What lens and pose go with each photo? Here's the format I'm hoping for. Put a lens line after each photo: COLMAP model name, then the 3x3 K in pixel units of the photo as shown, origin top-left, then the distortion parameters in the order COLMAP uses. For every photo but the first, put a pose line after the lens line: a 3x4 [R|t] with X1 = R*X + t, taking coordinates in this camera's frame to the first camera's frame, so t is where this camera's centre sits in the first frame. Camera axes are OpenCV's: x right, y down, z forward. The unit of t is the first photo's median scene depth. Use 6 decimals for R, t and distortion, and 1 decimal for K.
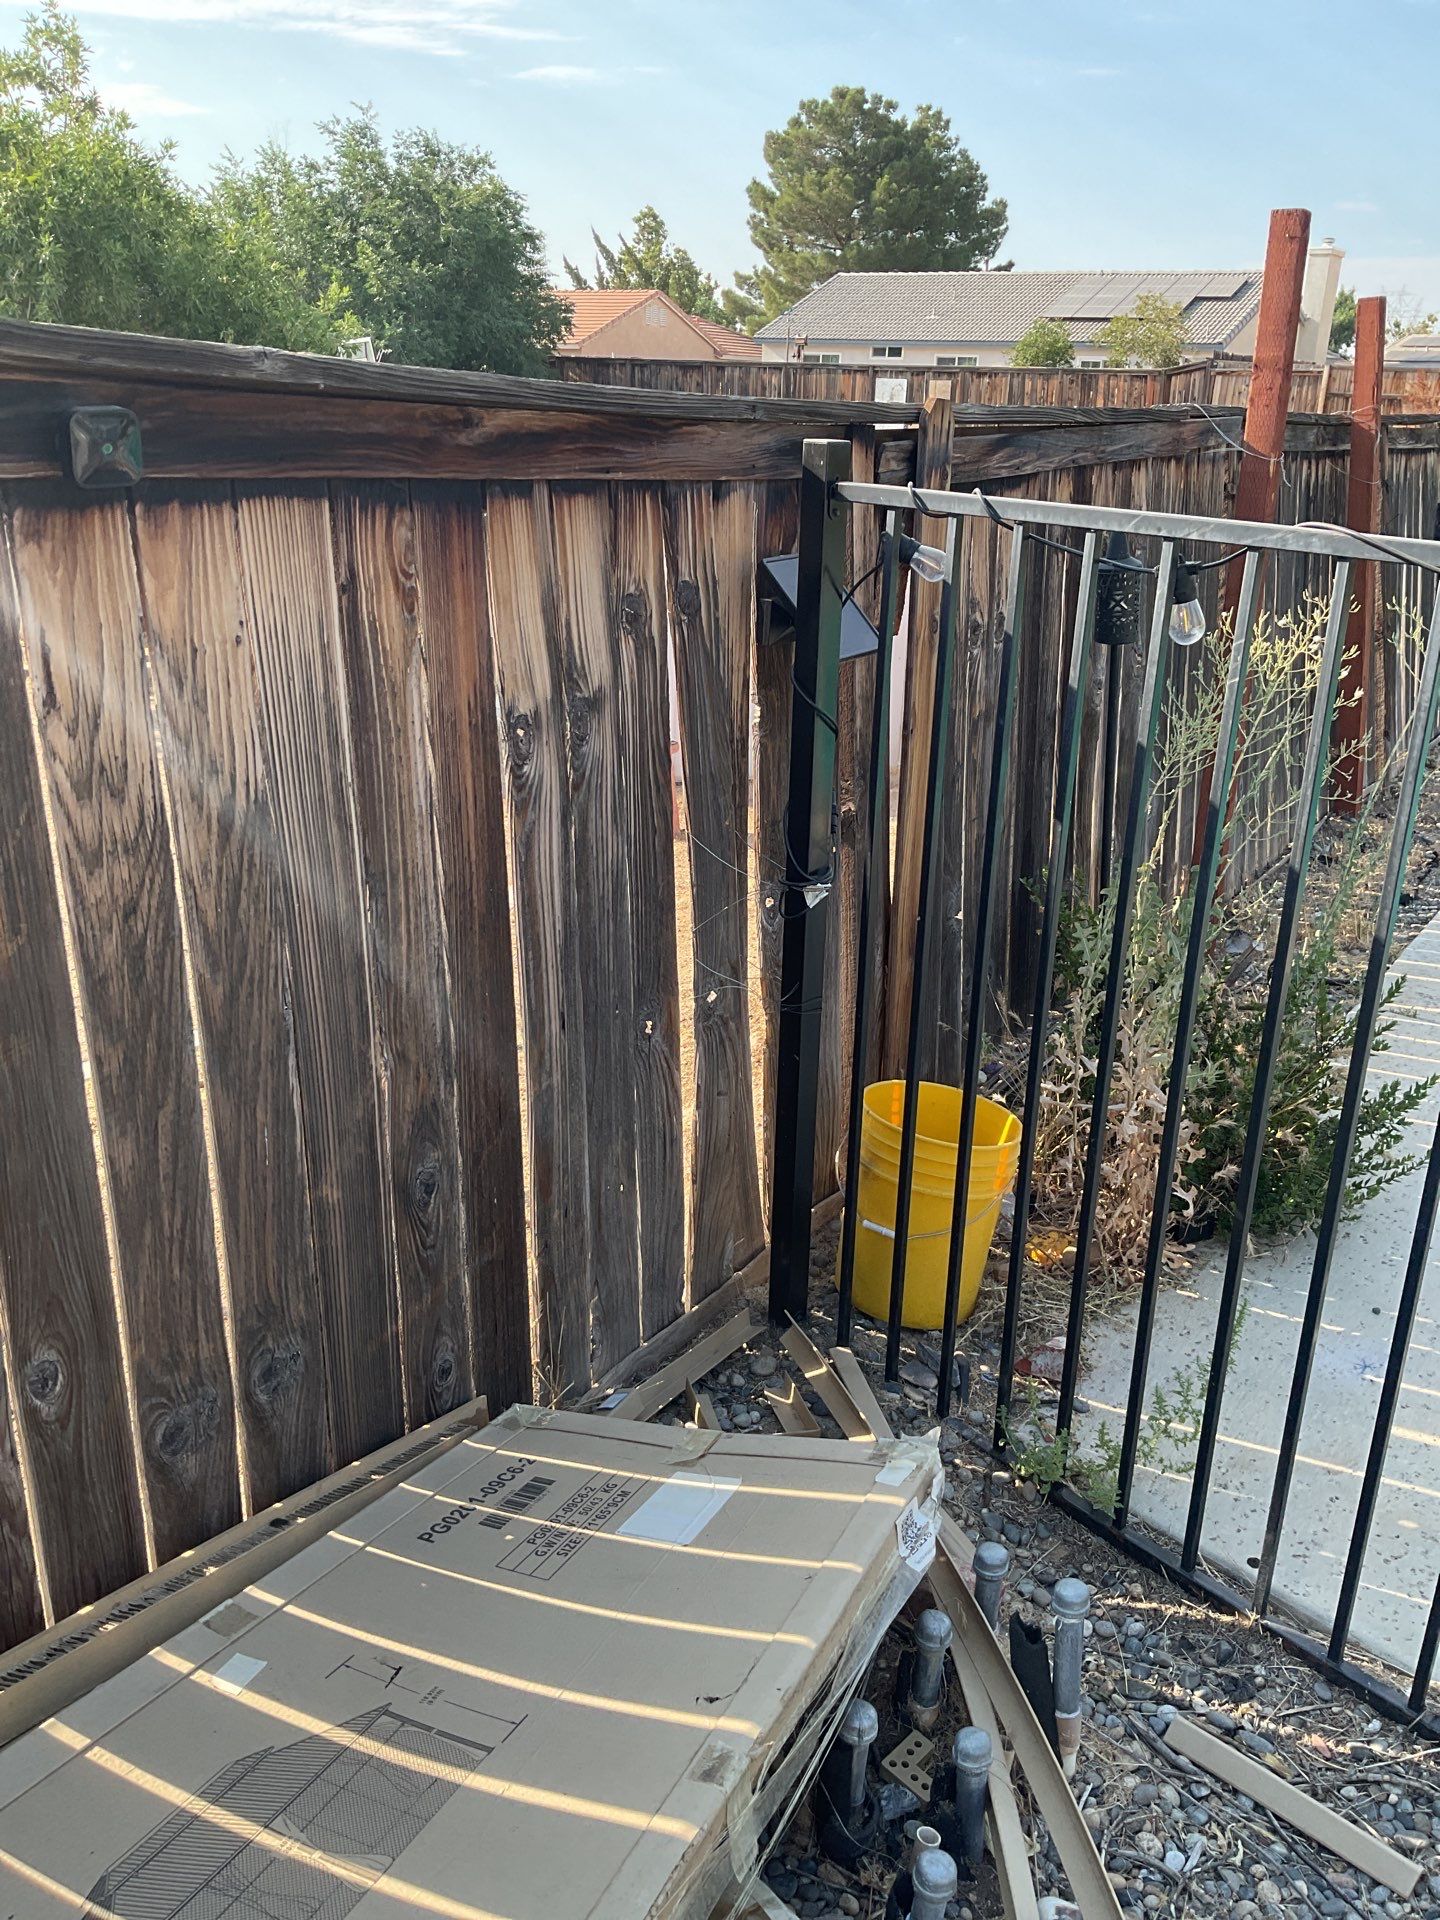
lens RADIAL K [[1585.9, 0, 726.9], [0, 1585.9, 956.4], [0, 0, 1]] dist [0.135240, -0.286250]
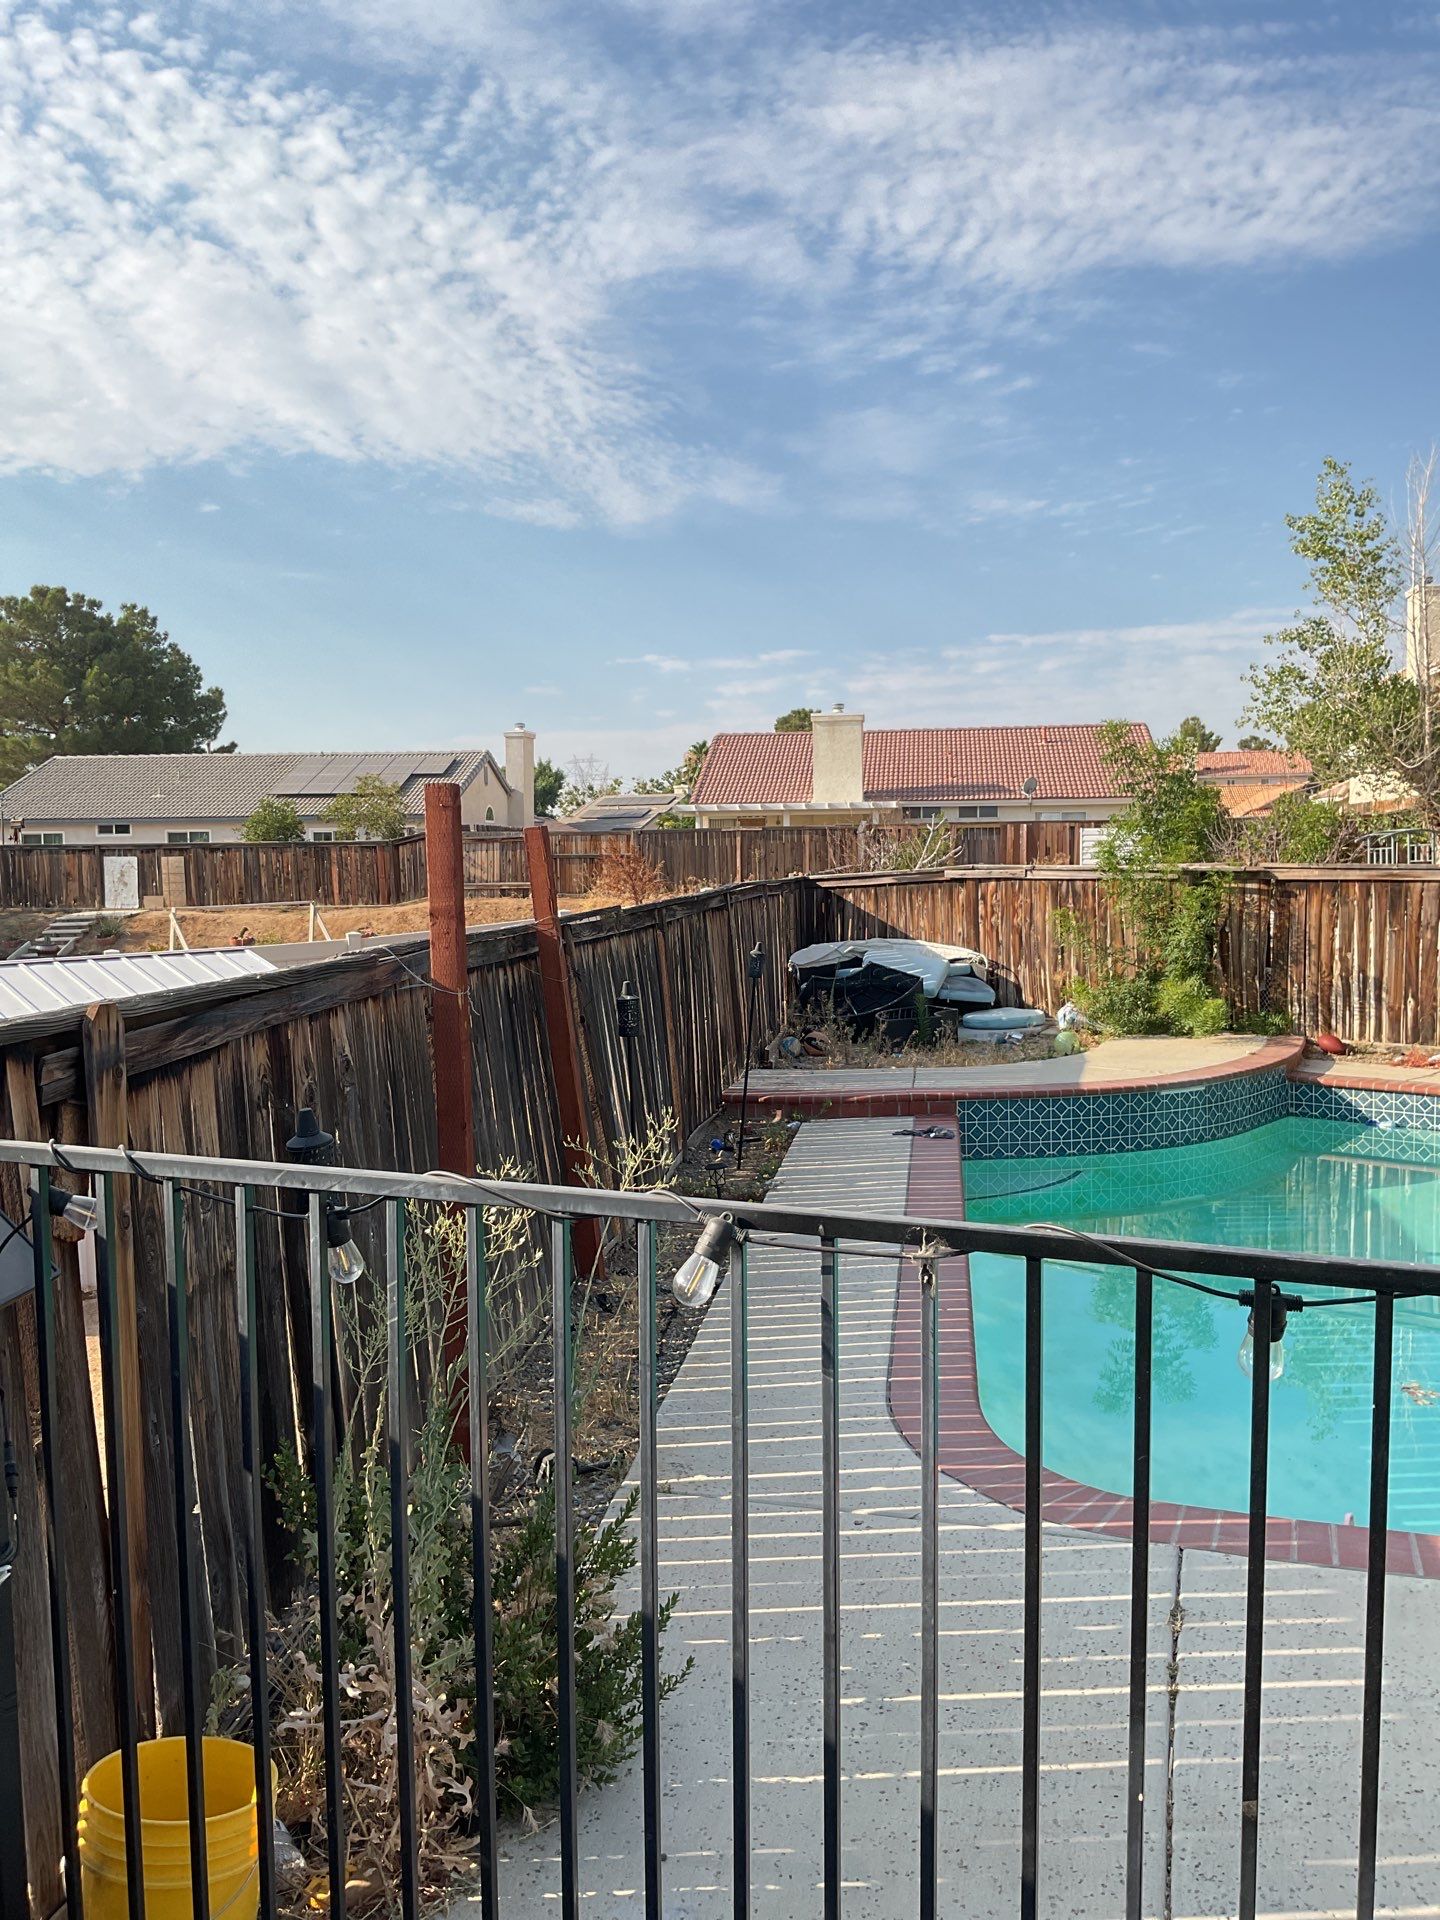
lens RADIAL K [[1585.9, 0, 726.9], [0, 1585.9, 956.4], [0, 0, 1]] dist [0.135240, -0.286250]
pose [[0.898523, -0.072793, 0.432849, 0.004163], [0.185520, 0.956718, -0.224216, -0.006584], [-0.397793, 0.281765, 0.873138, -0.002839]]
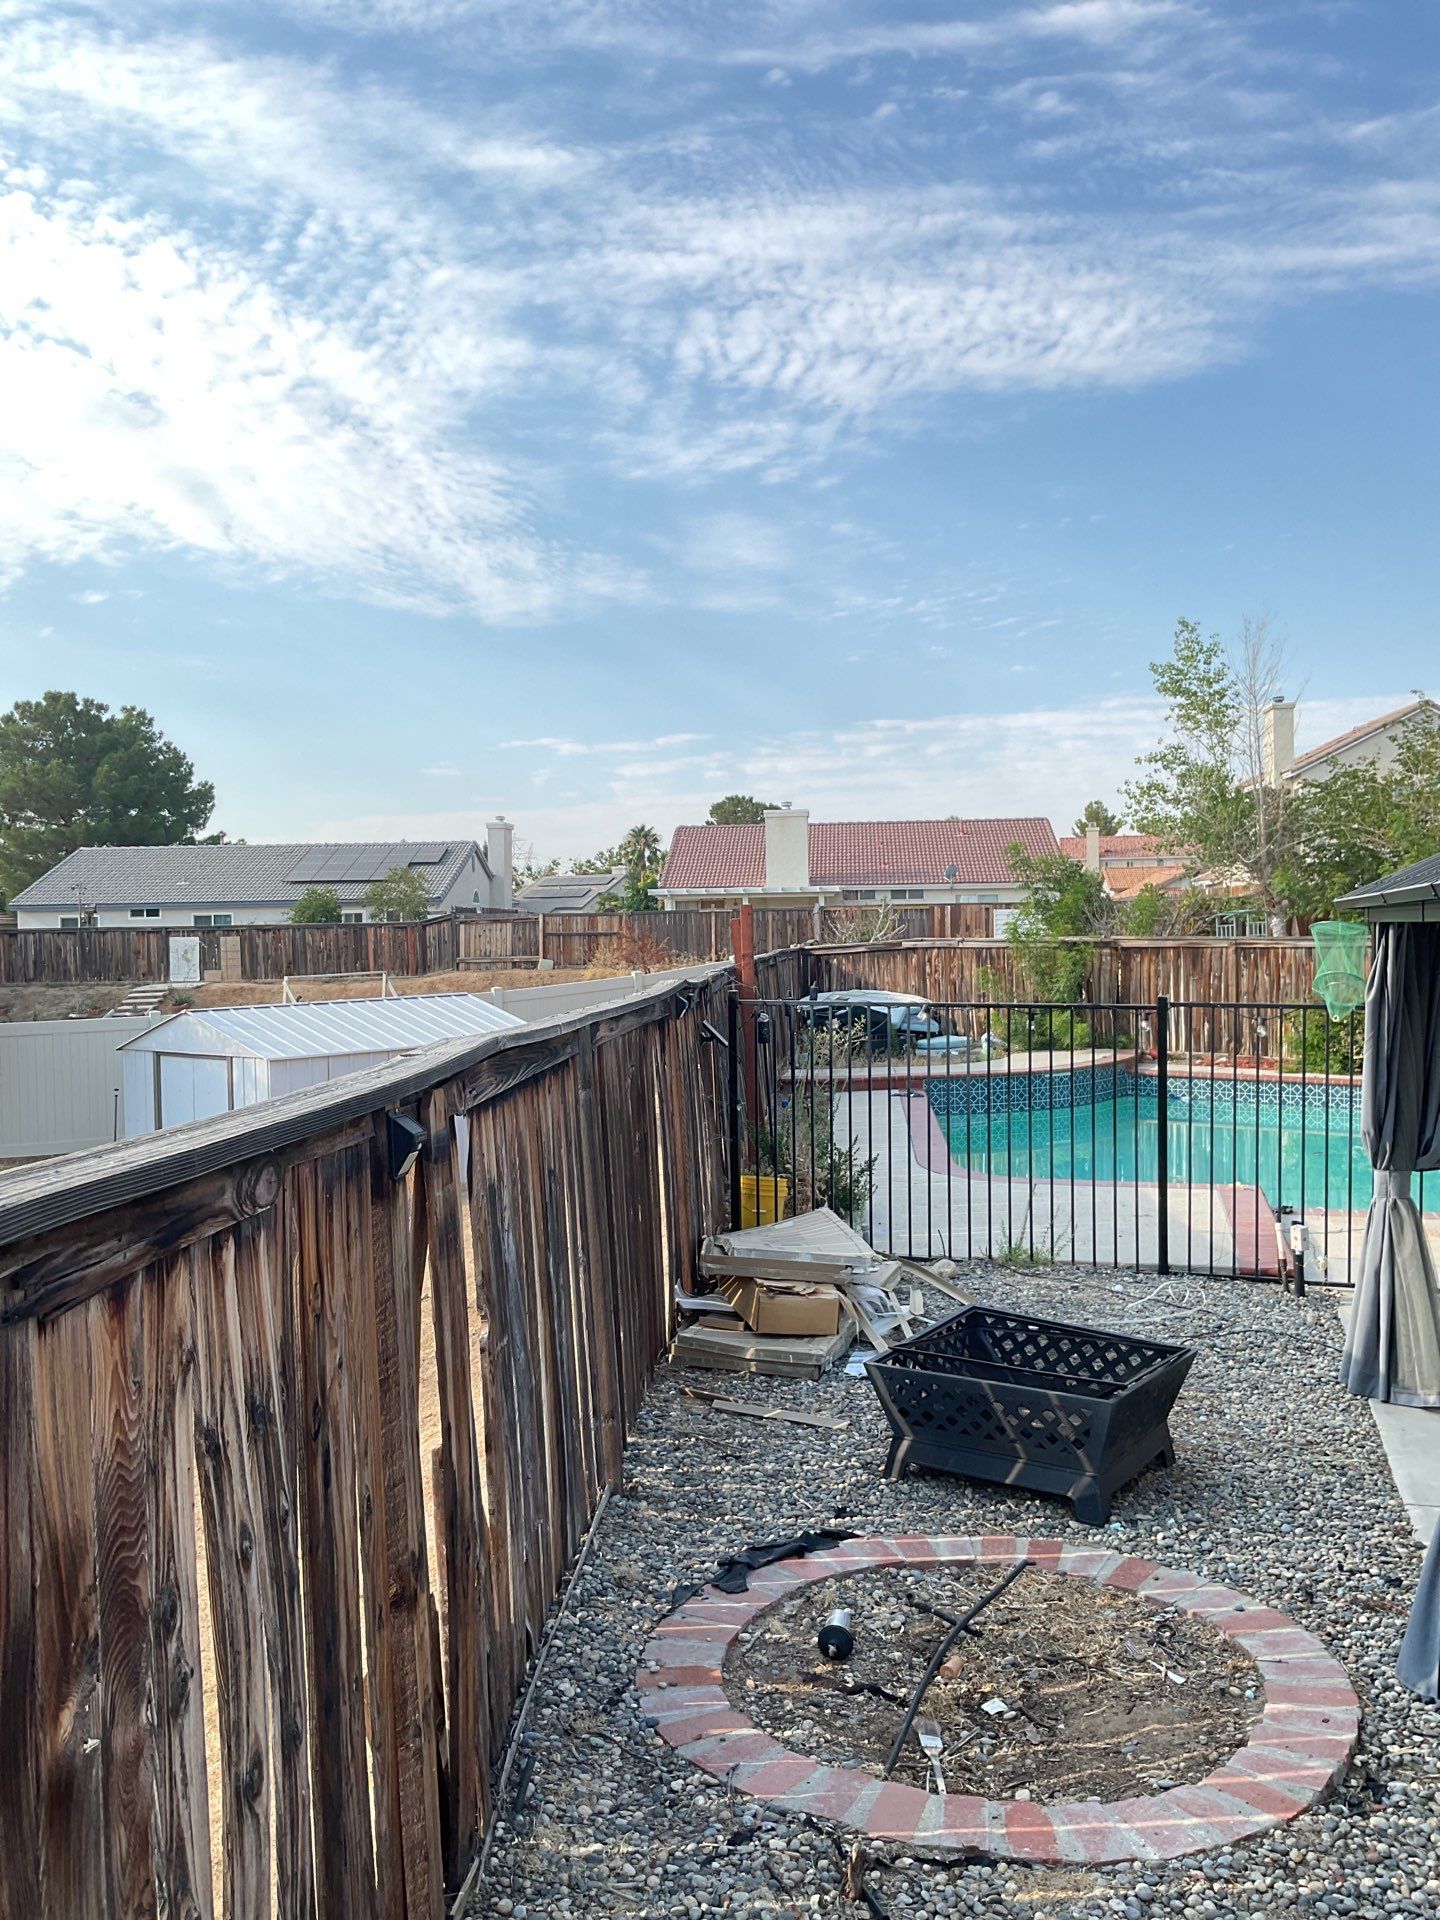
lens RADIAL K [[1585.9, 0, 726.9], [0, 1585.9, 956.4], [0, 0, 1]] dist [0.135240, -0.286250]
pose [[0.874793, -0.057032, 0.481129, -0.108206], [0.204570, 0.943665, -0.260091, 0.036132], [-0.439191, 0.325950, 0.837179, -0.138168]]
